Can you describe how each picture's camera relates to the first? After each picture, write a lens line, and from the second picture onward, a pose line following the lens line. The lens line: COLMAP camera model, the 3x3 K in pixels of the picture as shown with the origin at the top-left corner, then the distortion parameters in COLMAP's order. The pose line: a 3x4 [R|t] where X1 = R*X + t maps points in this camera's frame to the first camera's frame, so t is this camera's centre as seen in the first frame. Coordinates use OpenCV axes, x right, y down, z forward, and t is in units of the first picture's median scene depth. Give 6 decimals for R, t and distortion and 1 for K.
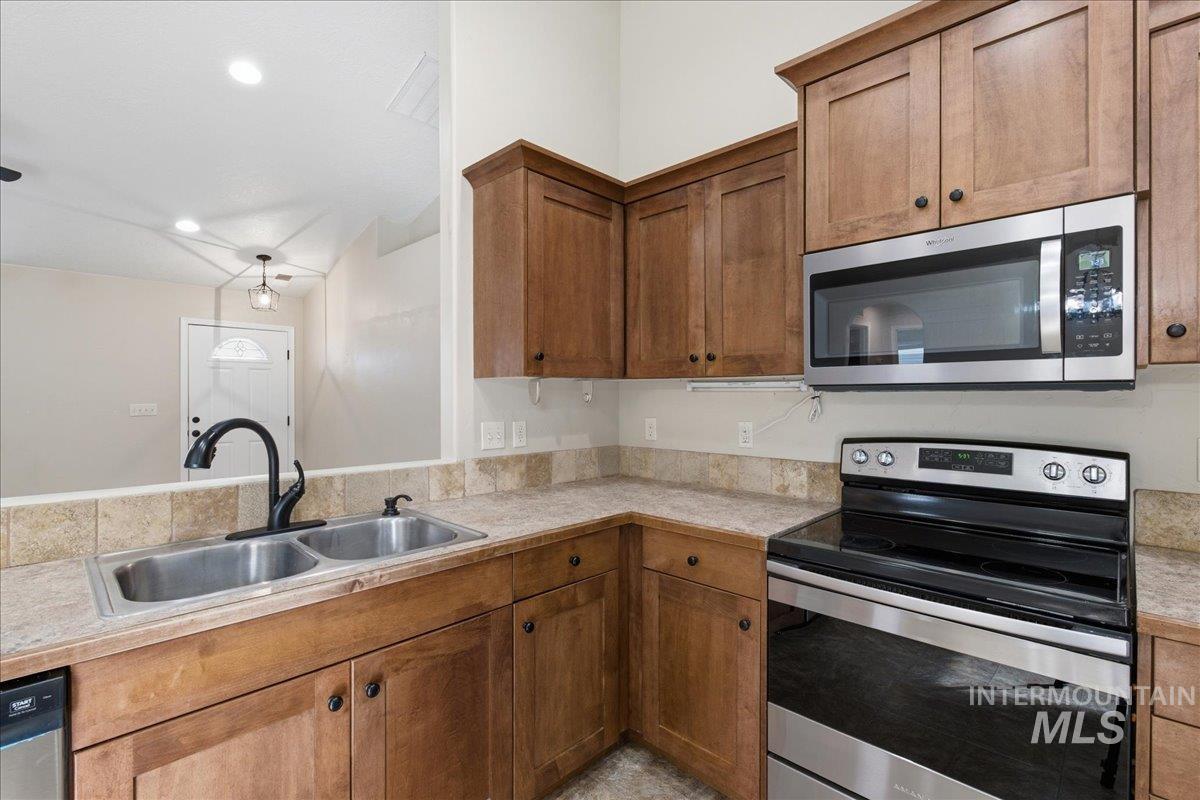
lens RADIAL K [[544.1, 0, 607.3], [0, 544.1, 398.3], [0, 0, 1]] dist [0.001314, 0.000205]
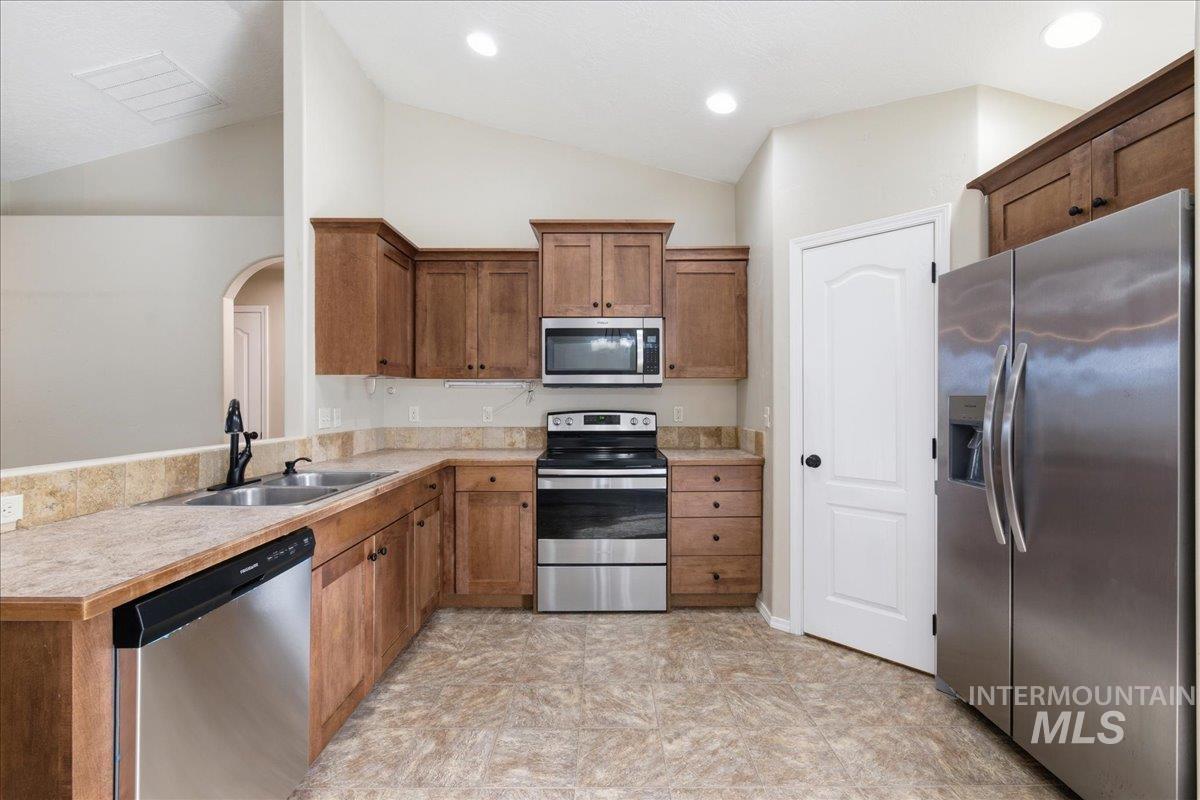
lens RADIAL K [[515.3, 0, 605.6], [0, 515.3, 399.9], [0, 0, 1]] dist [-0.005819, 0.000879]
pose [[0.719267, -0.001817, 0.694731, -0.709271], [0.004967, 0.999984, -0.002527, 0.036362], [-0.694716, 0.005268, 0.719265, -0.461608]]
